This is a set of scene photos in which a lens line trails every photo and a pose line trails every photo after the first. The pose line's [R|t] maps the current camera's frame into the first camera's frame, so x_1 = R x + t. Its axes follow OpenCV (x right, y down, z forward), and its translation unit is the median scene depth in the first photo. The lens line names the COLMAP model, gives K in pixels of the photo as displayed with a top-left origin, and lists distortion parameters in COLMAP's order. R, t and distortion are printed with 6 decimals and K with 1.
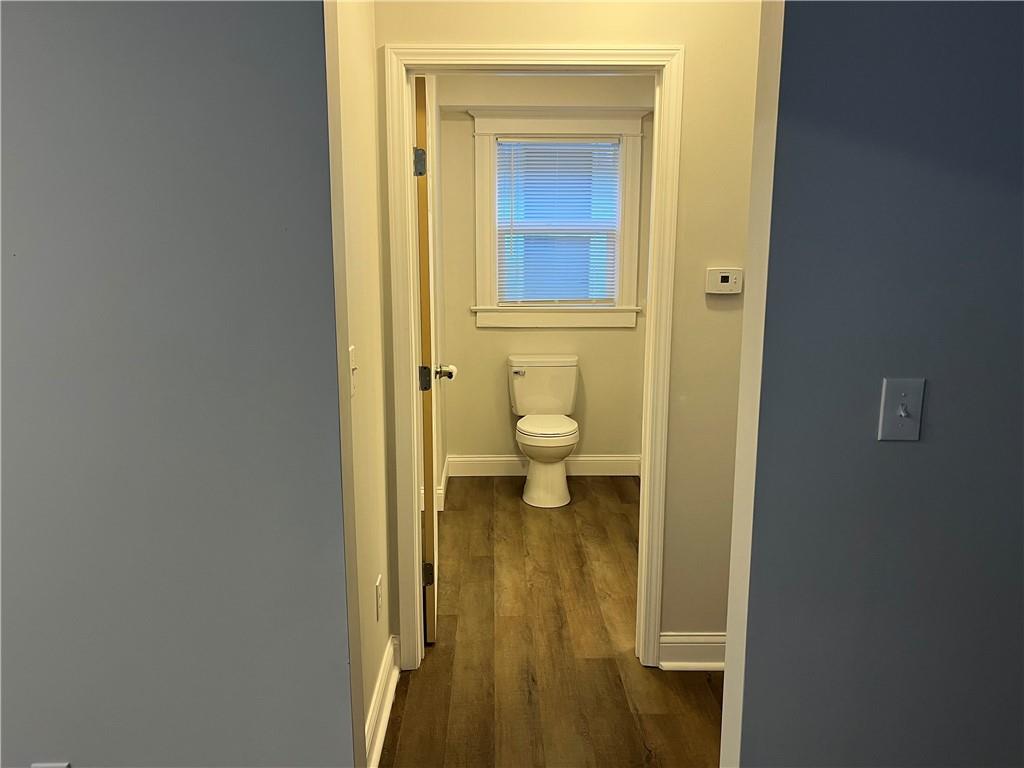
lens RADIAL K [[774.7, 0, 512.0], [0, 774.7, 384.0], [0, 0, 1]] dist [0.056450, -0.087815]
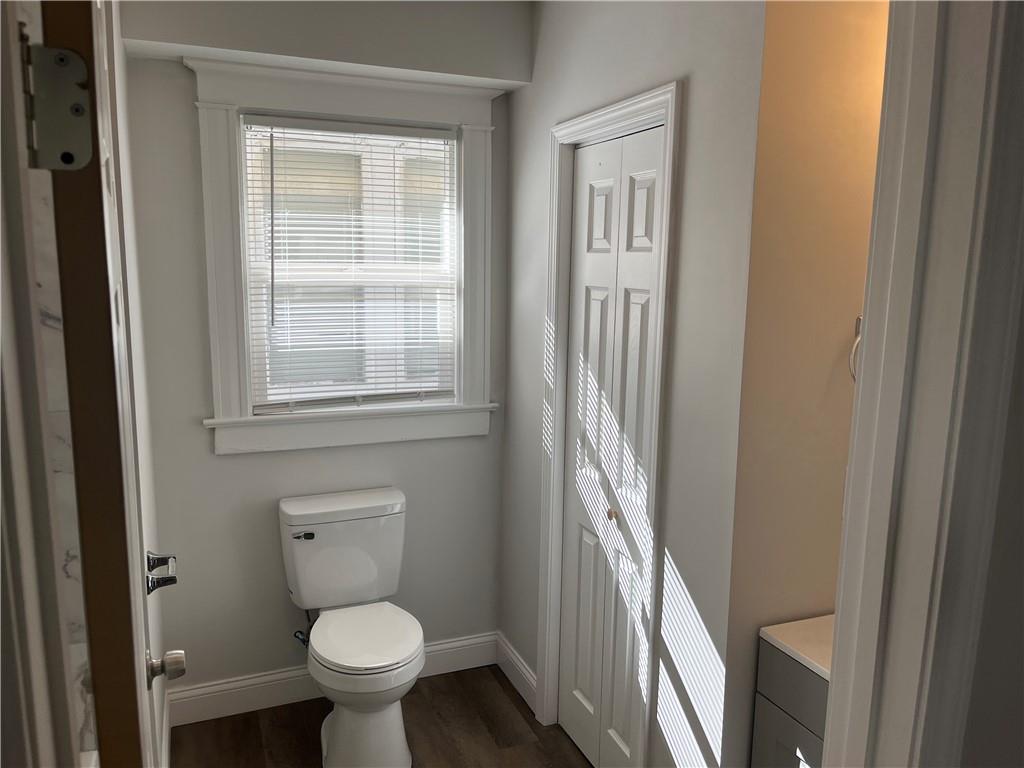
lens RADIAL K [[774.7, 0, 512.0], [0, 774.7, 384.0], [0, 0, 1]] dist [0.056450, -0.087815]
pose [[0.932287, -0.043225, 0.359127, -0.046590], [0.055267, 0.998199, -0.023327, -0.100798], [-0.357472, 0.041596, 0.932997, 0.418556]]
